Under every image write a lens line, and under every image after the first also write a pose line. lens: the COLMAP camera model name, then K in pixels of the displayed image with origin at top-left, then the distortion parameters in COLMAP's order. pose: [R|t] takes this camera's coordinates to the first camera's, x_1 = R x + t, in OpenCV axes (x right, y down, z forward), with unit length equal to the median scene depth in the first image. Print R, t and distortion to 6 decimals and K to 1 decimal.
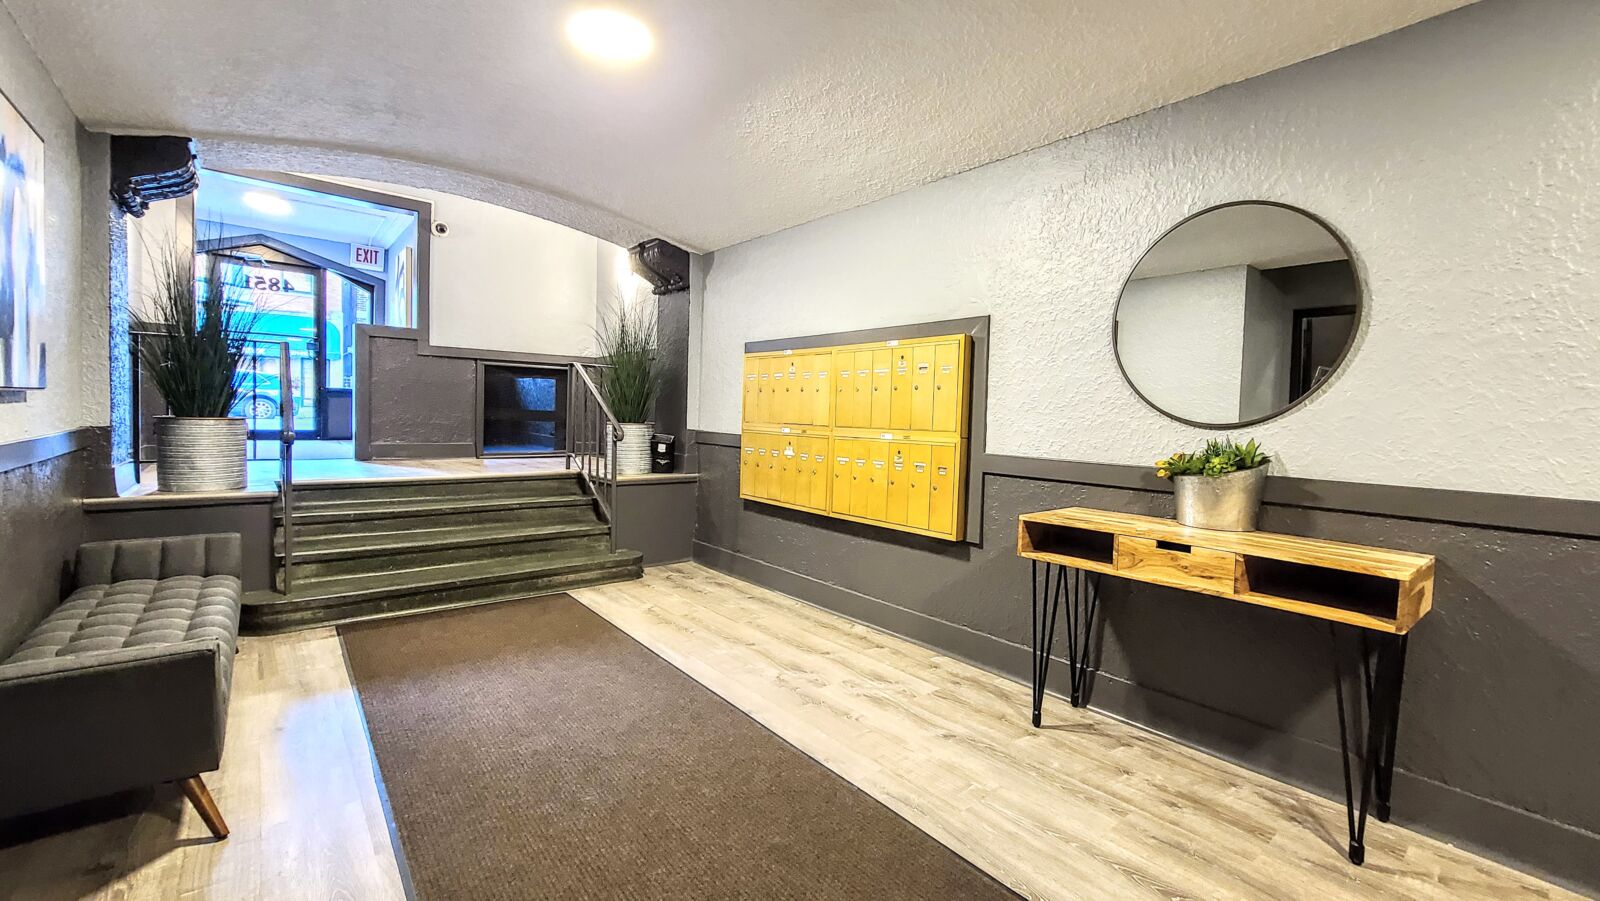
lens RADIAL K [[670.5, 0, 823.6], [0, 670.5, 441.3], [0, 0, 1]] dist [-0.001633, -0.000295]
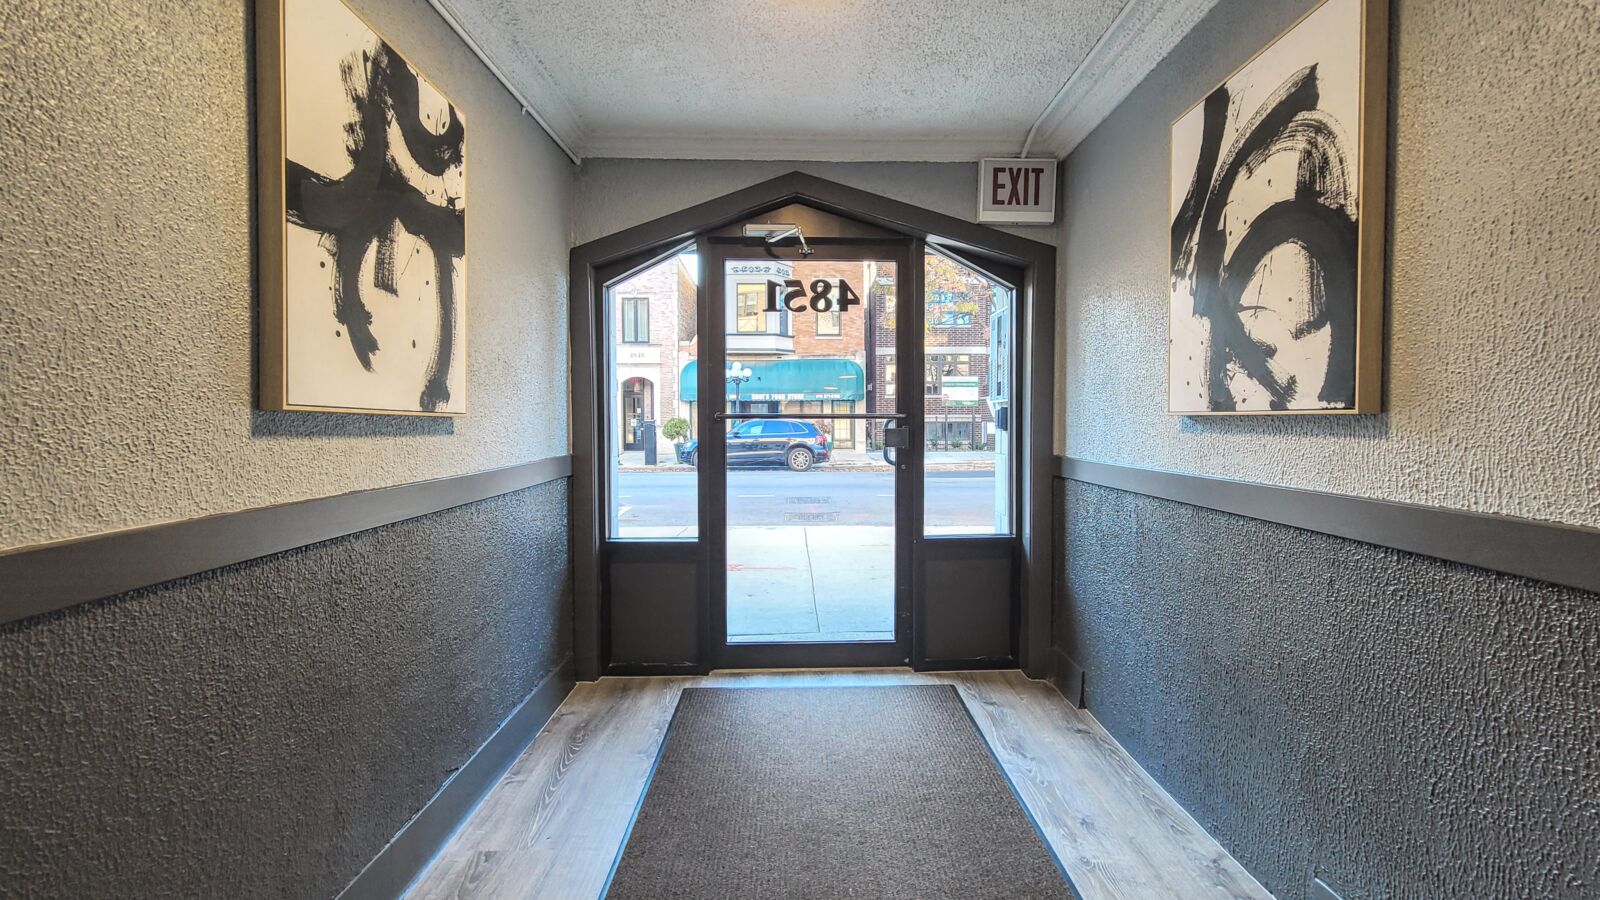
lens RADIAL K [[685.4, 0, 806.6], [0, 685.4, 442.0], [0, 0, 1]] dist [-0.000177, 0.000053]
pose [[0.769818, -0.017035, -0.638036, -0.918814], [0.001445, 0.999688, -0.024947, -0.218962], [0.638262, 0.018283, 0.769602, 1.102434]]
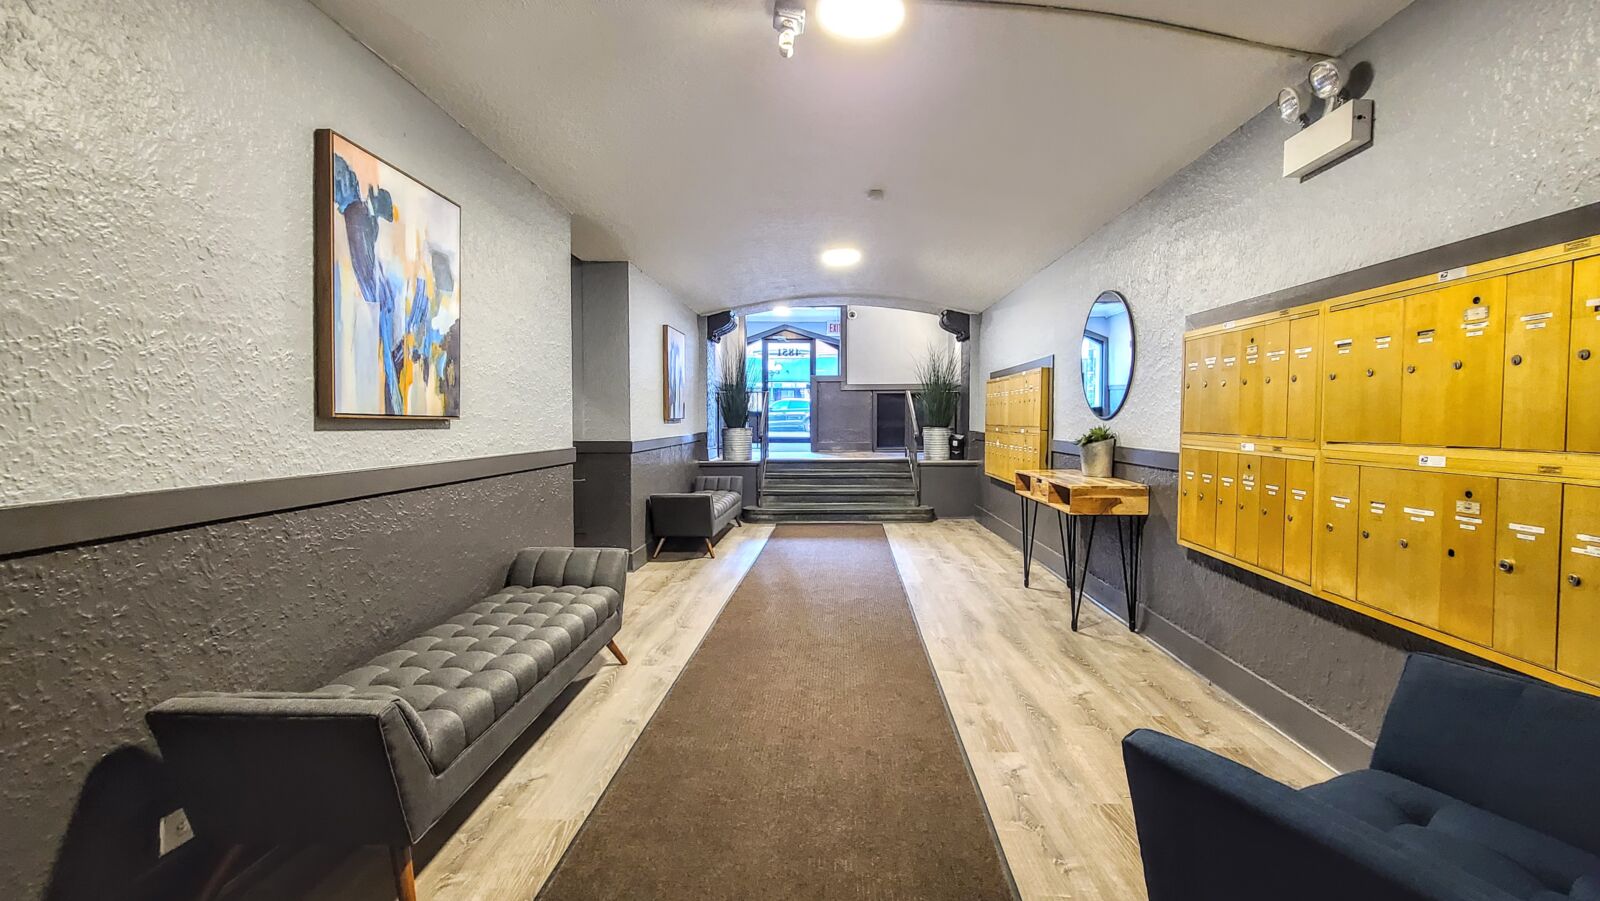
lens RADIAL K [[685.4, 0, 806.6], [0, 685.4, 442.5], [0, 0, 1]] dist [-0.000177, 0.000053]
pose [[0.737994, -0.008244, -0.674757, 0.636694], [-0.001759, 0.999898, -0.014140, 0.035077], [0.674805, 0.011623, 0.737904, -0.433167]]
